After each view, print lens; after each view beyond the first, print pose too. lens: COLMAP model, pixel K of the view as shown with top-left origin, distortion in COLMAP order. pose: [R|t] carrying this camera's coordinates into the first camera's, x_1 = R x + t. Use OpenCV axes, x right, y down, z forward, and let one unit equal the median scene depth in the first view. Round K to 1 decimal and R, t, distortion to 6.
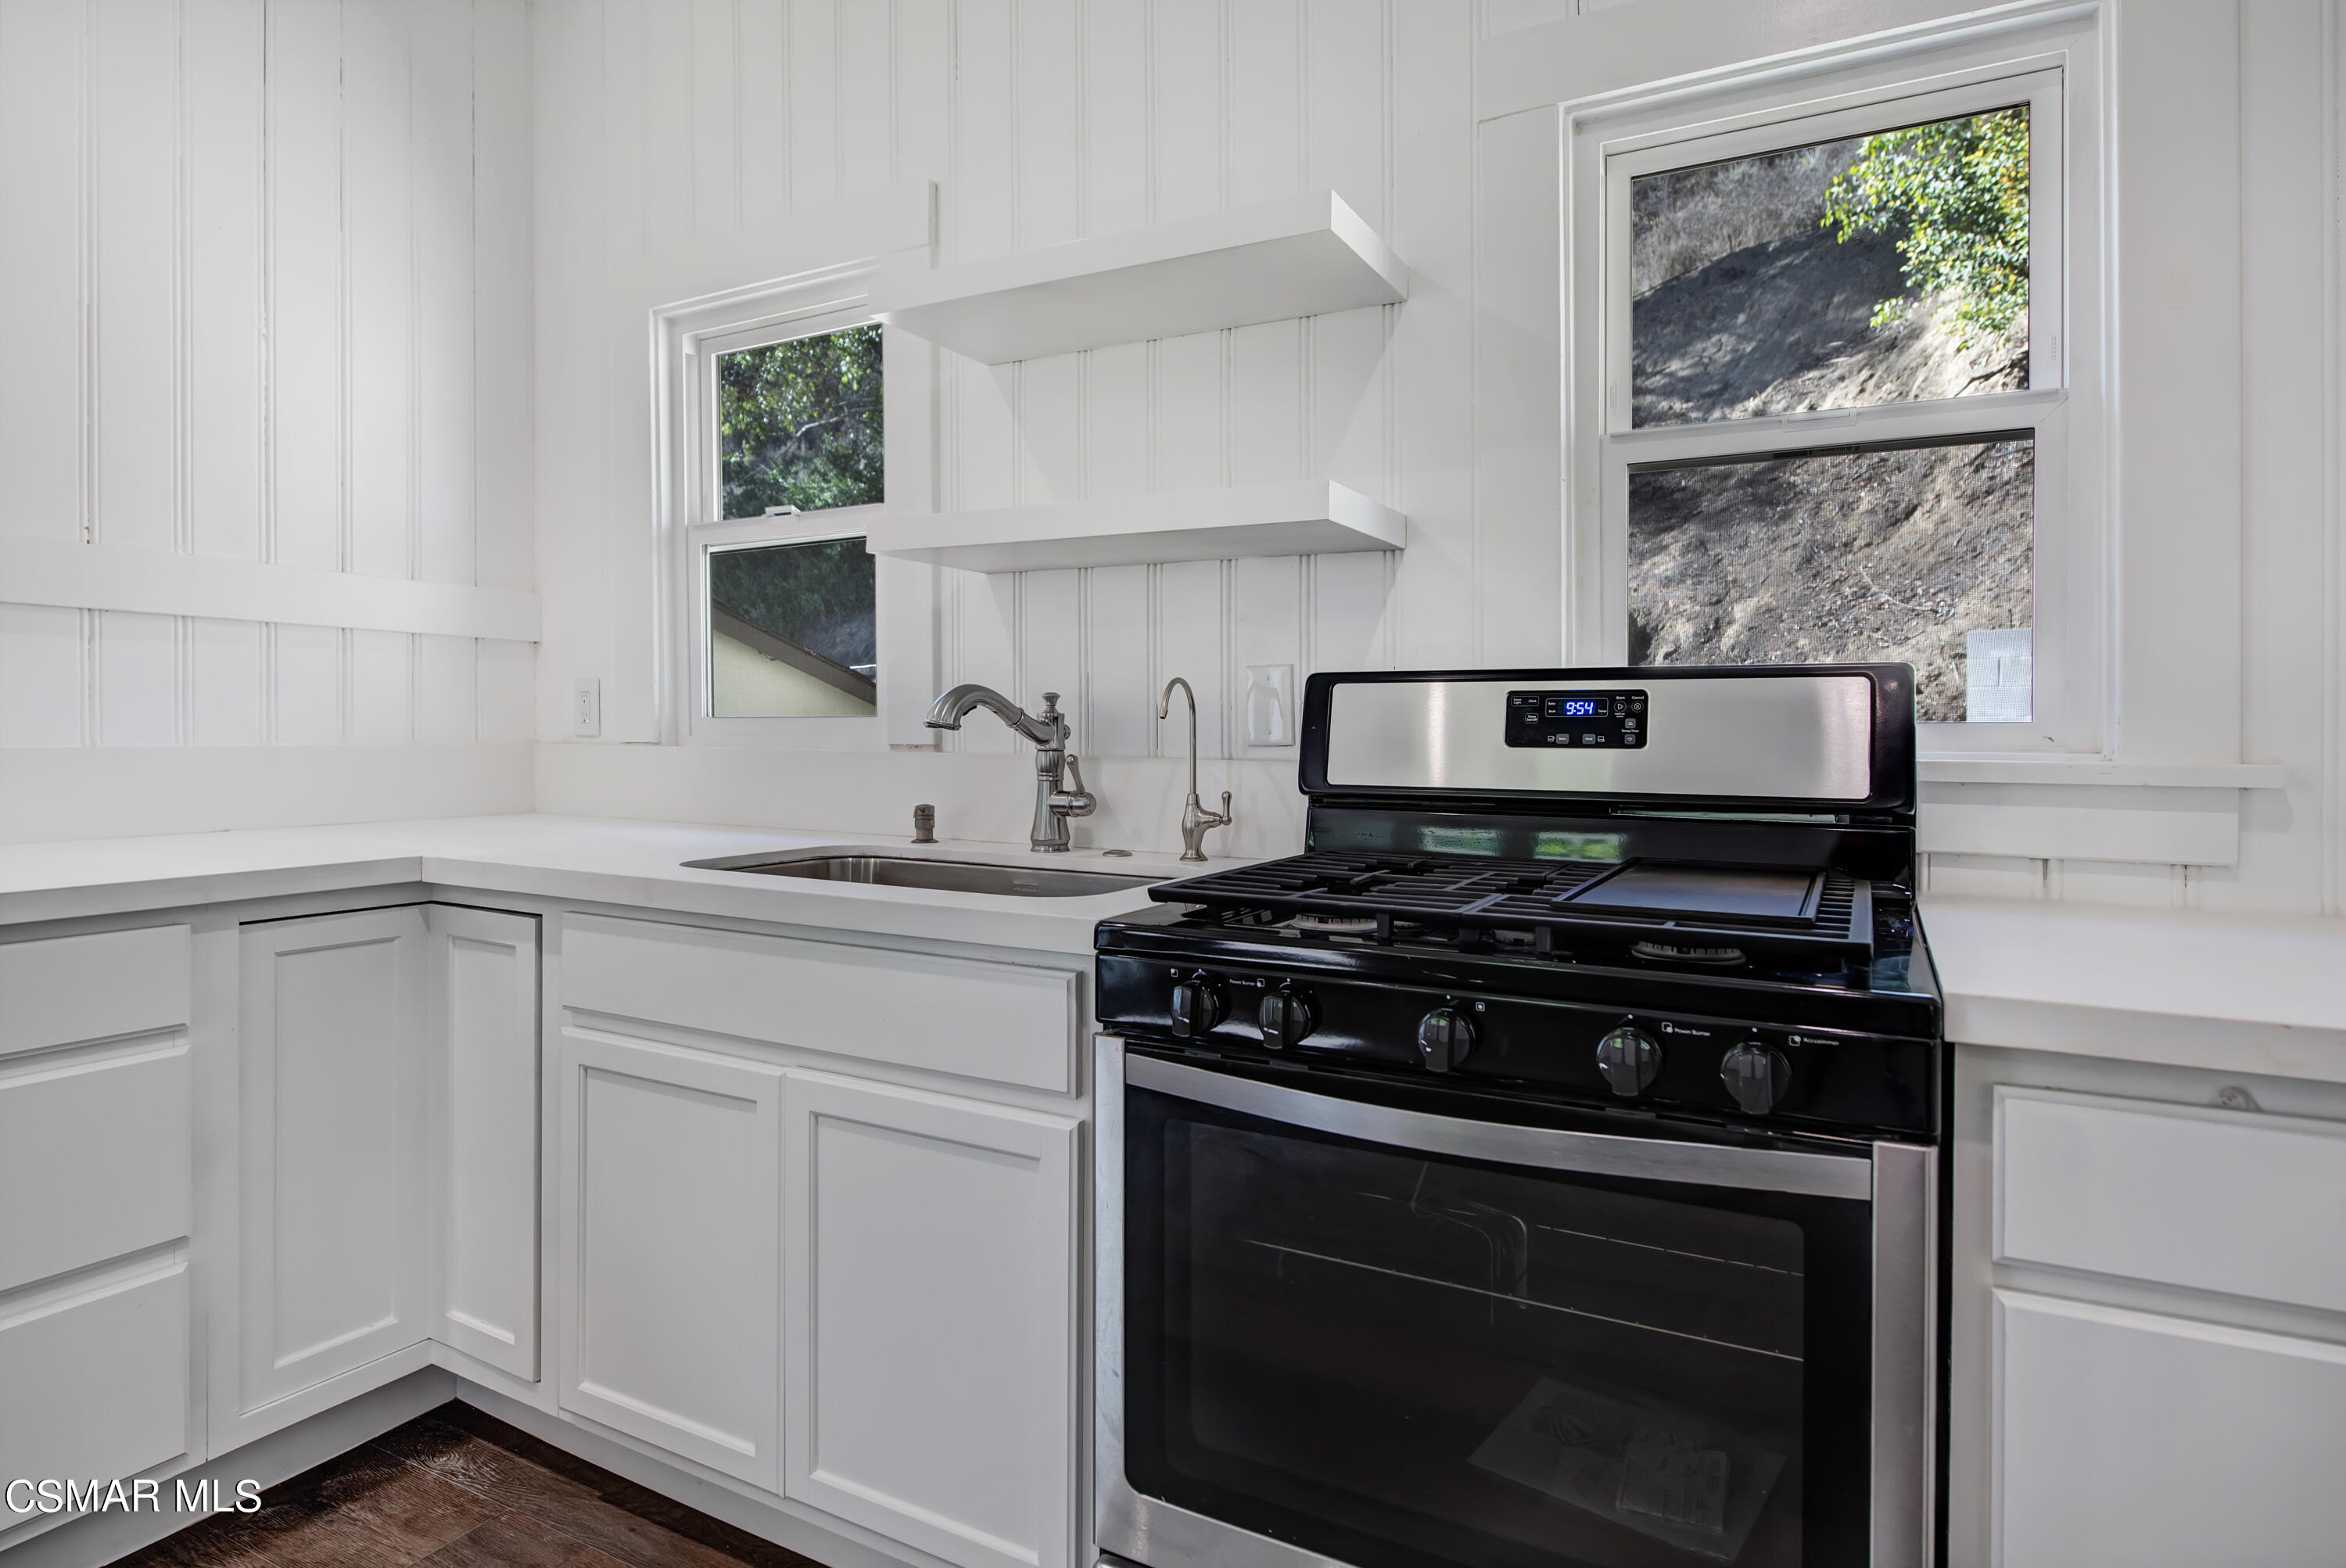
lens RADIAL K [[1235.6, 0, 1239.1], [0, 1235.6, 741.8], [0, 0, 1]] dist [-0.004593, -0.000433]
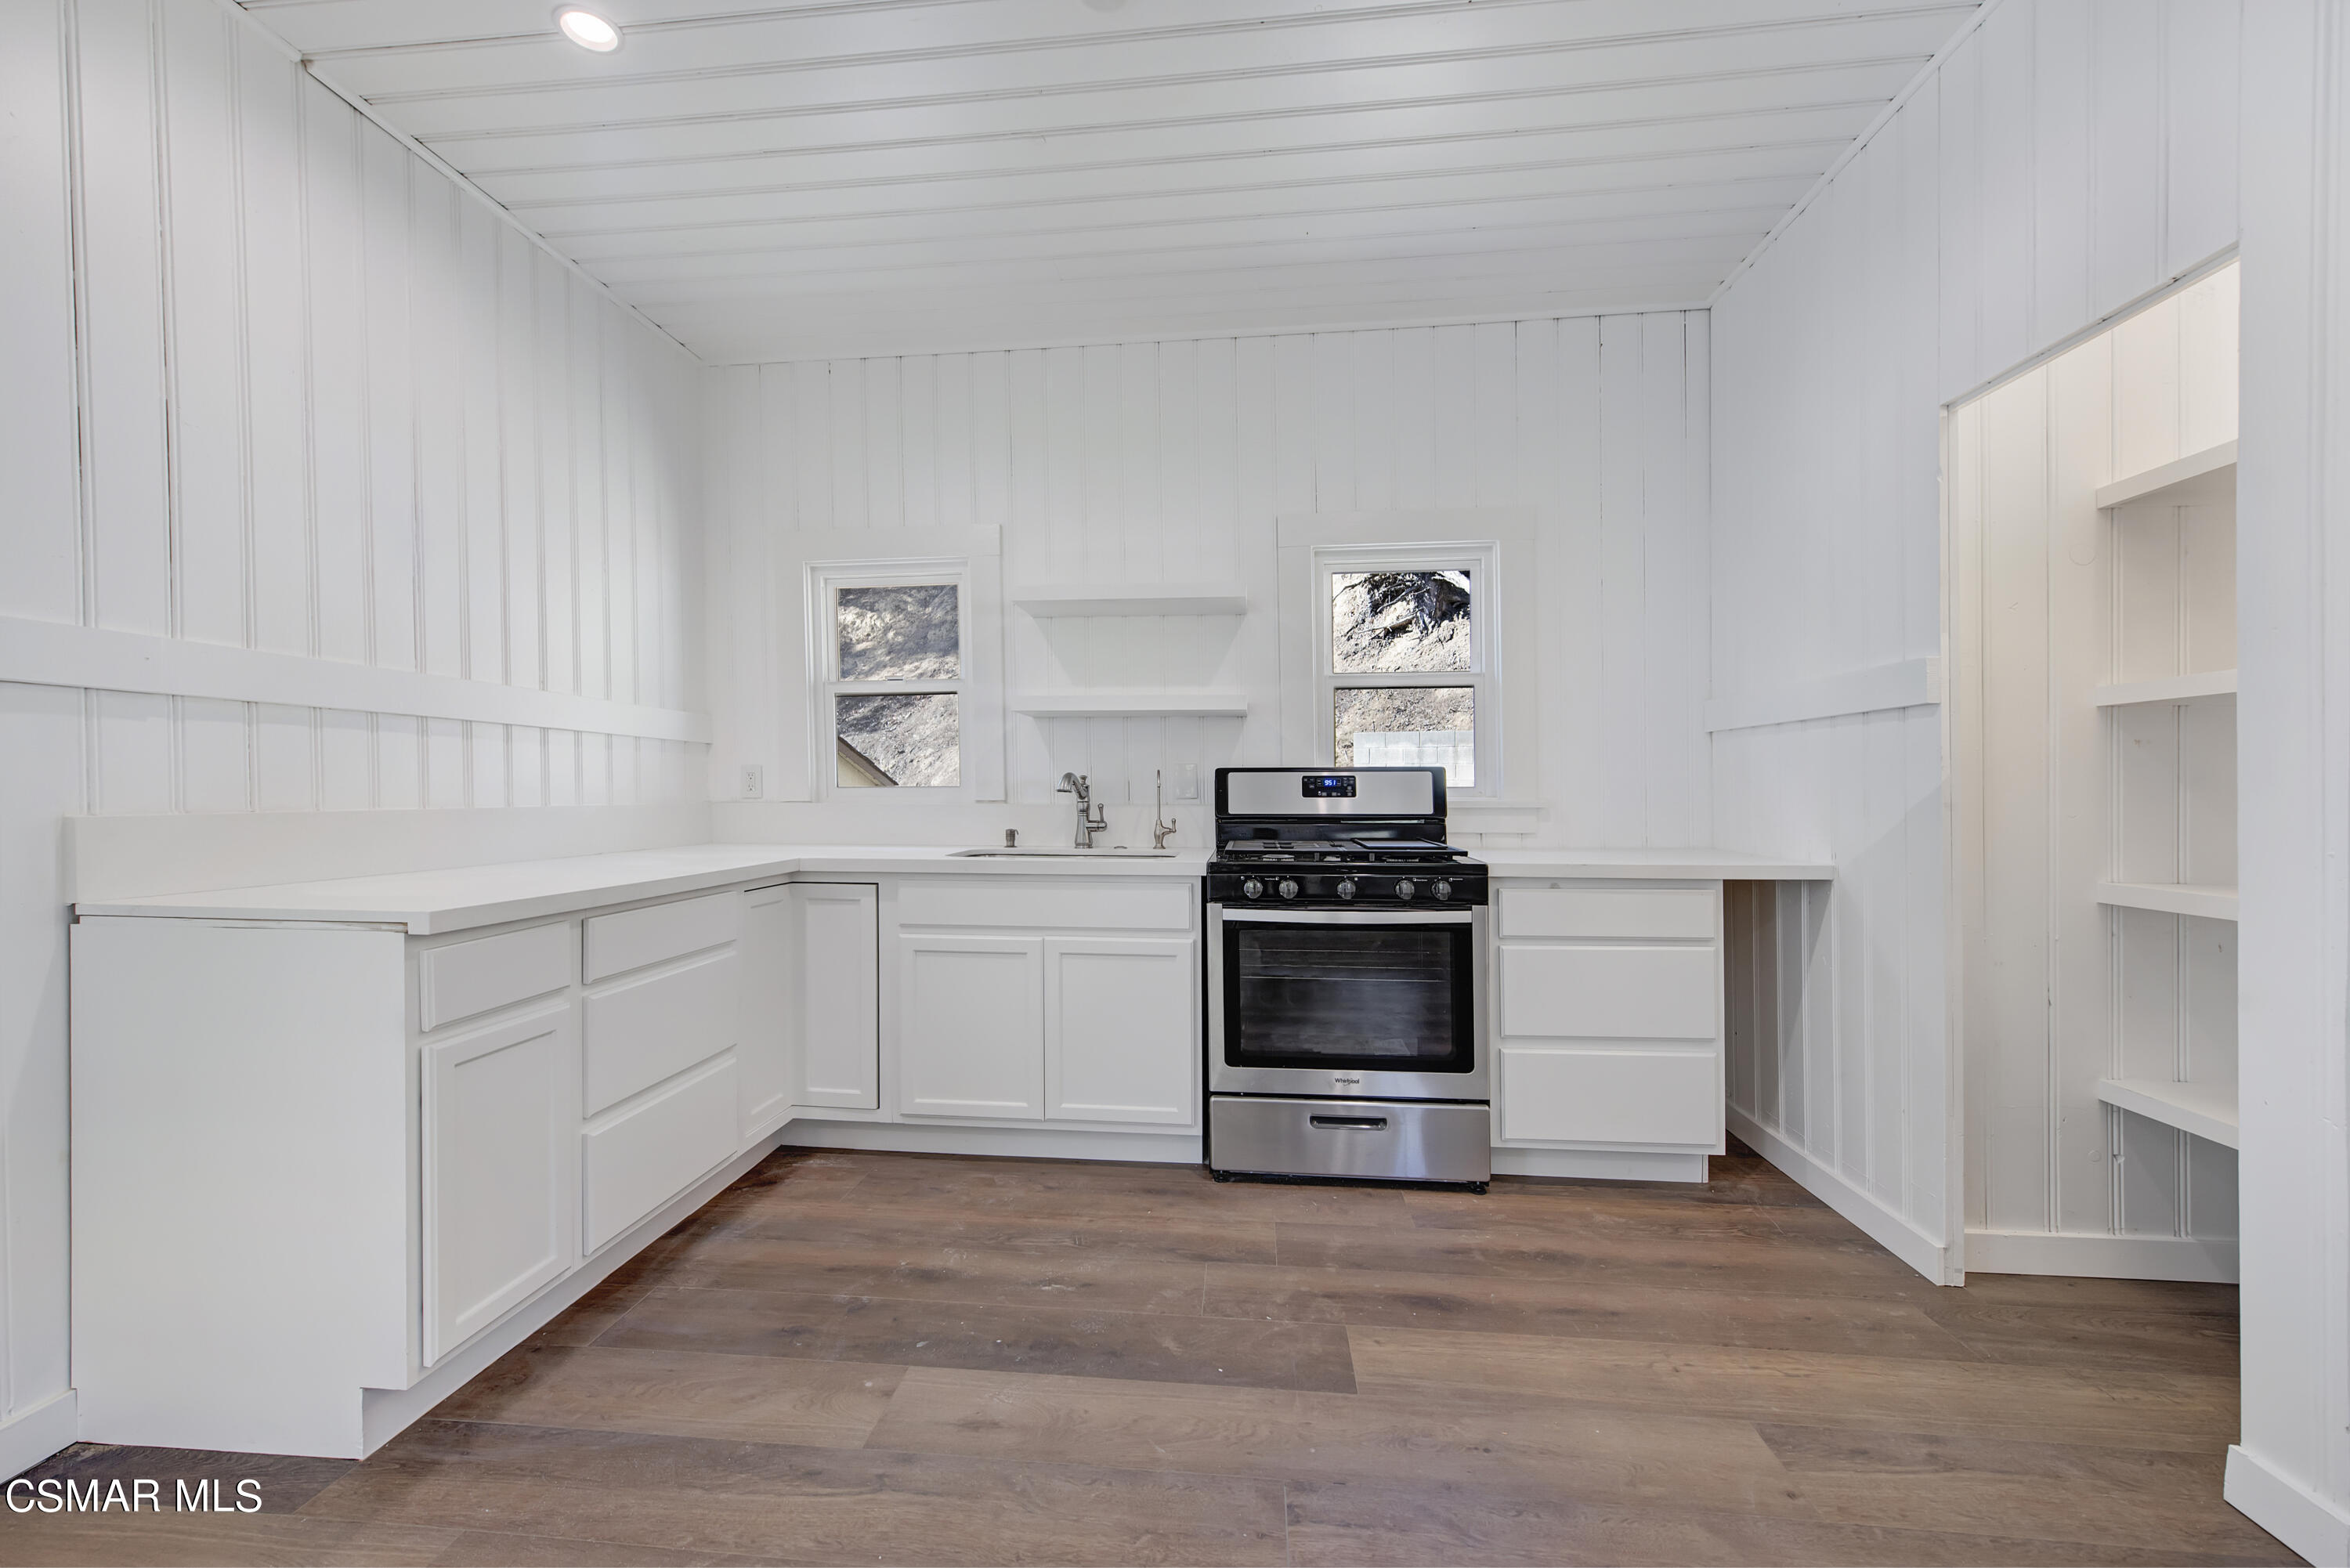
lens RADIAL K [[916.1, 0, 1148.4], [0, 916.1, 787.1], [0, 0, 1]] dist [-0.001791, -0.000001]
pose [[0.935899, -0.006209, 0.352213, -0.693581], [0.010753, 0.999882, -0.010947, 0.000048], [-0.352103, 0.014033, 0.935856, -0.619474]]
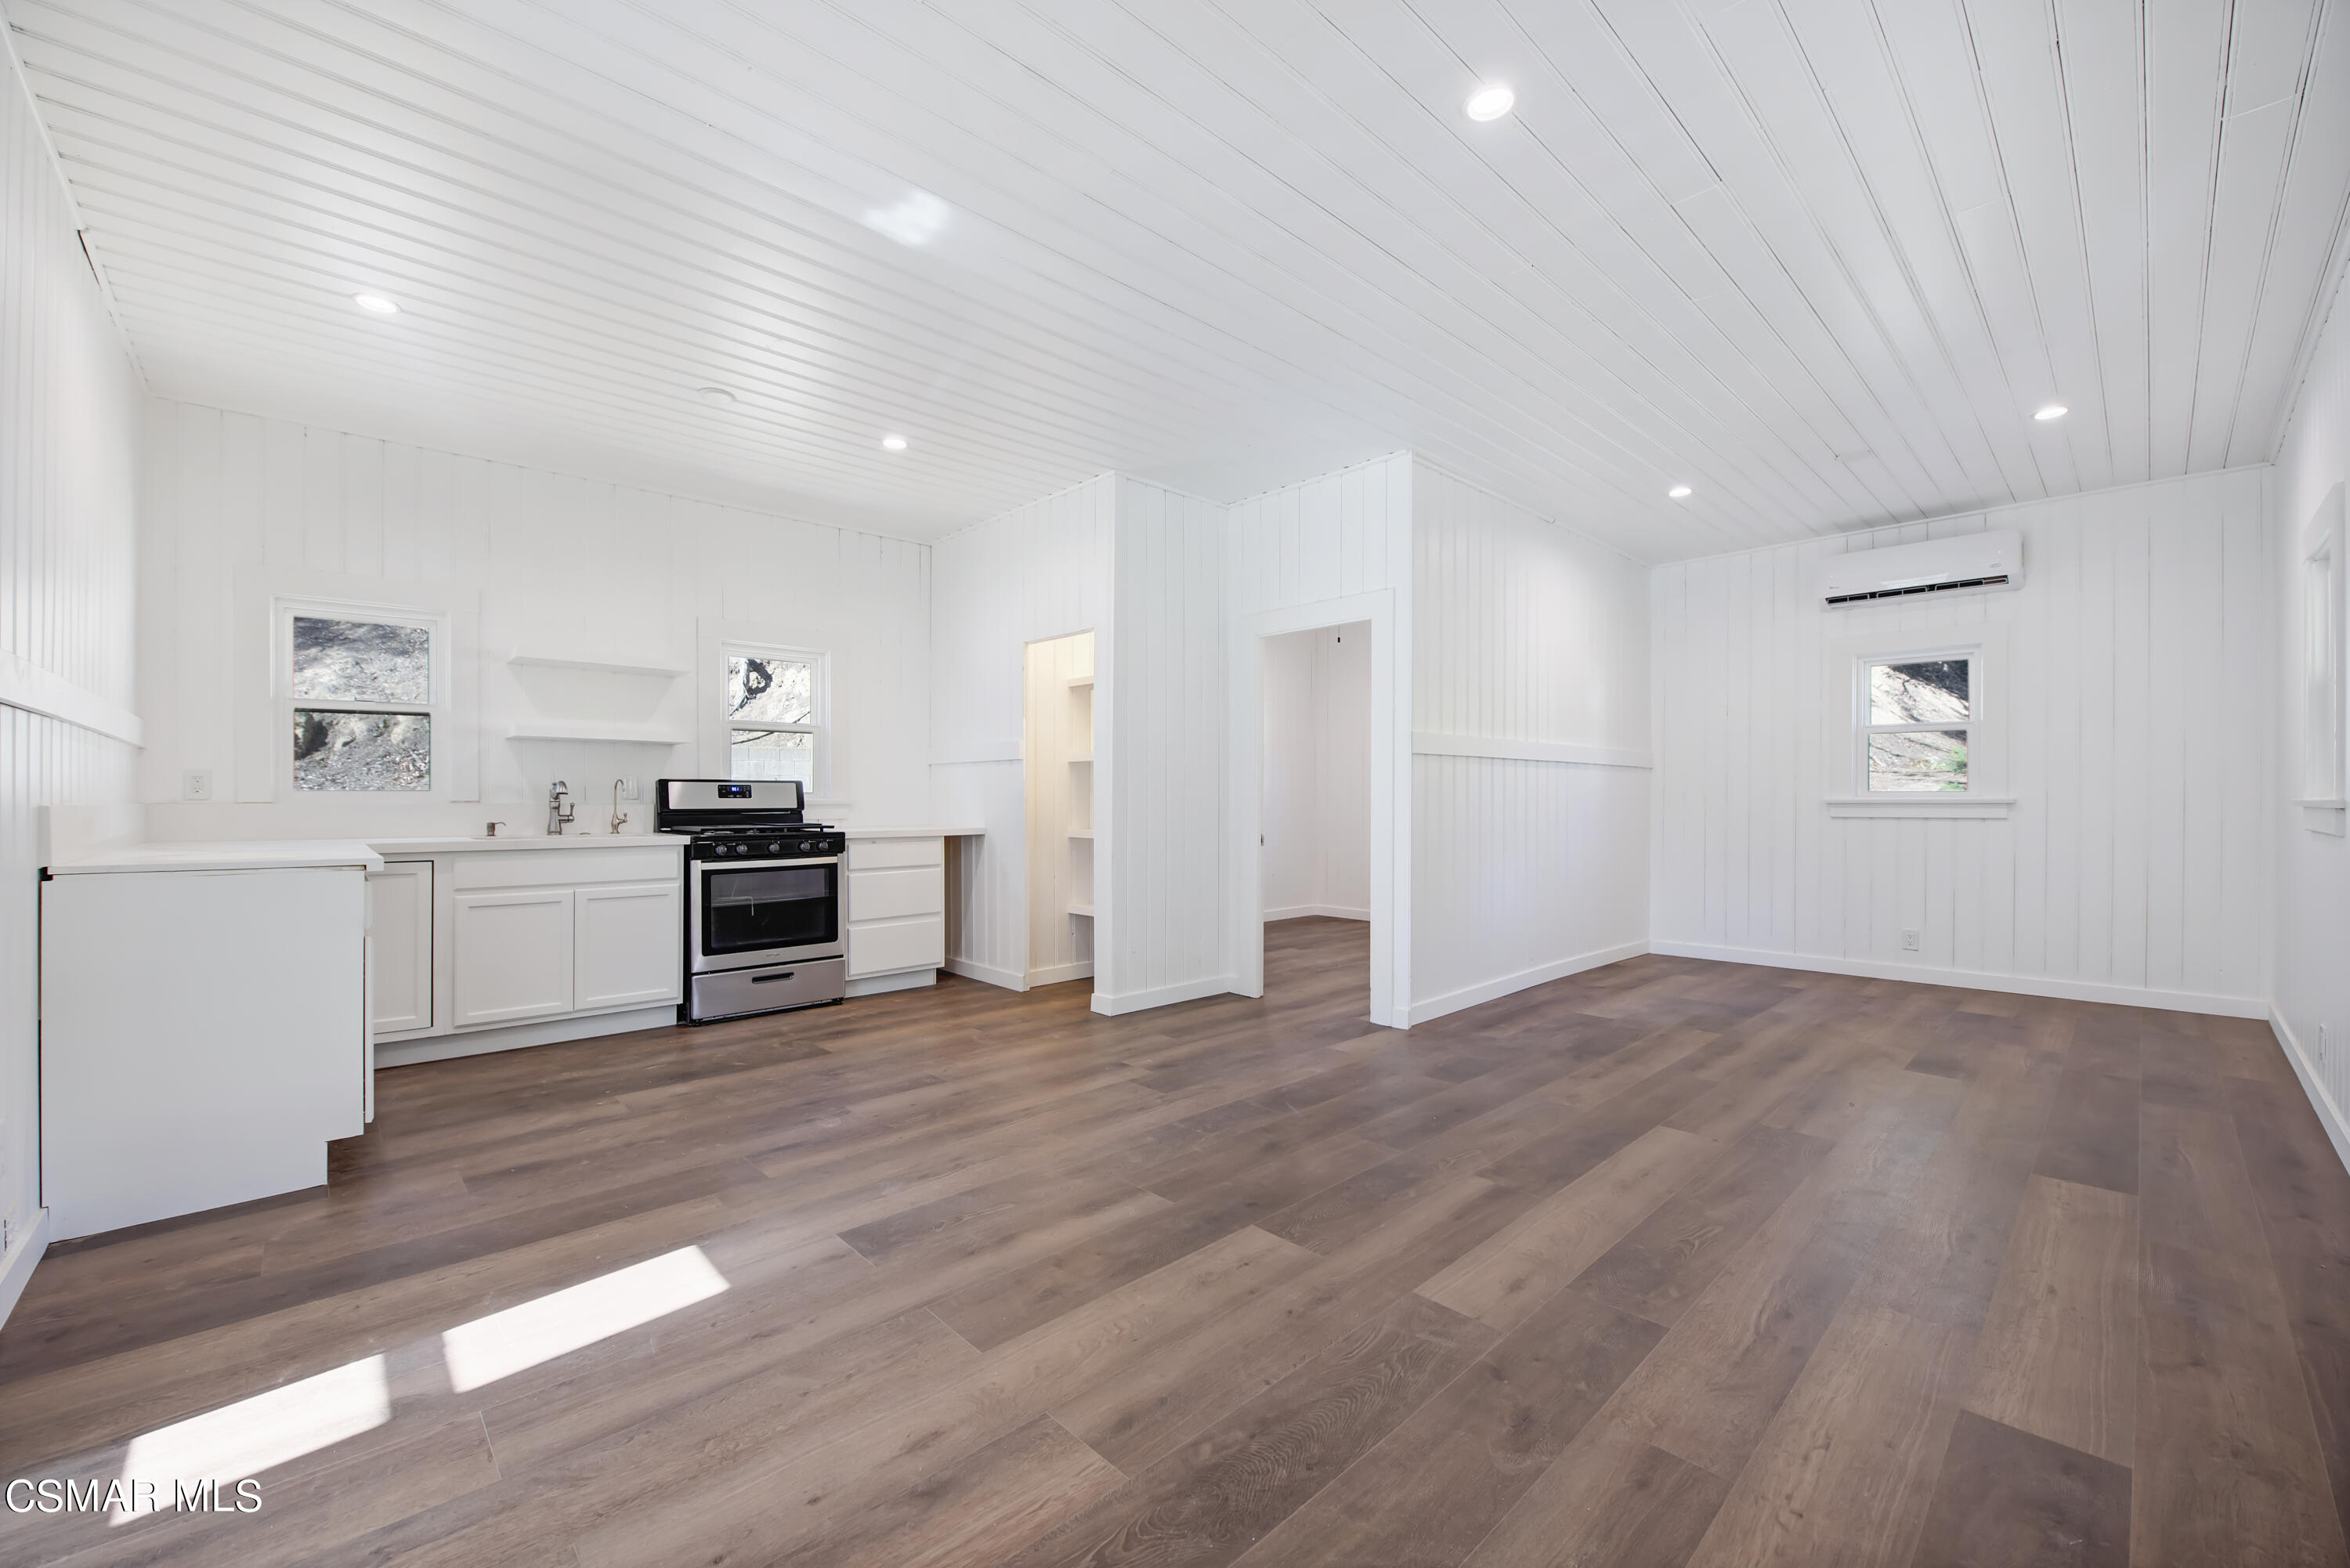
lens RADIAL K [[956.2, 0, 1166.9], [0, 956.2, 787.5], [0, 0, 1]] dist [-0.018204, -0.000068]
pose [[0.325746, 0.003891, 0.945449, -2.106198], [0.014605, 0.999852, -0.009147, 0.017071], [-0.945344, 0.016787, 0.325641, -1.328231]]
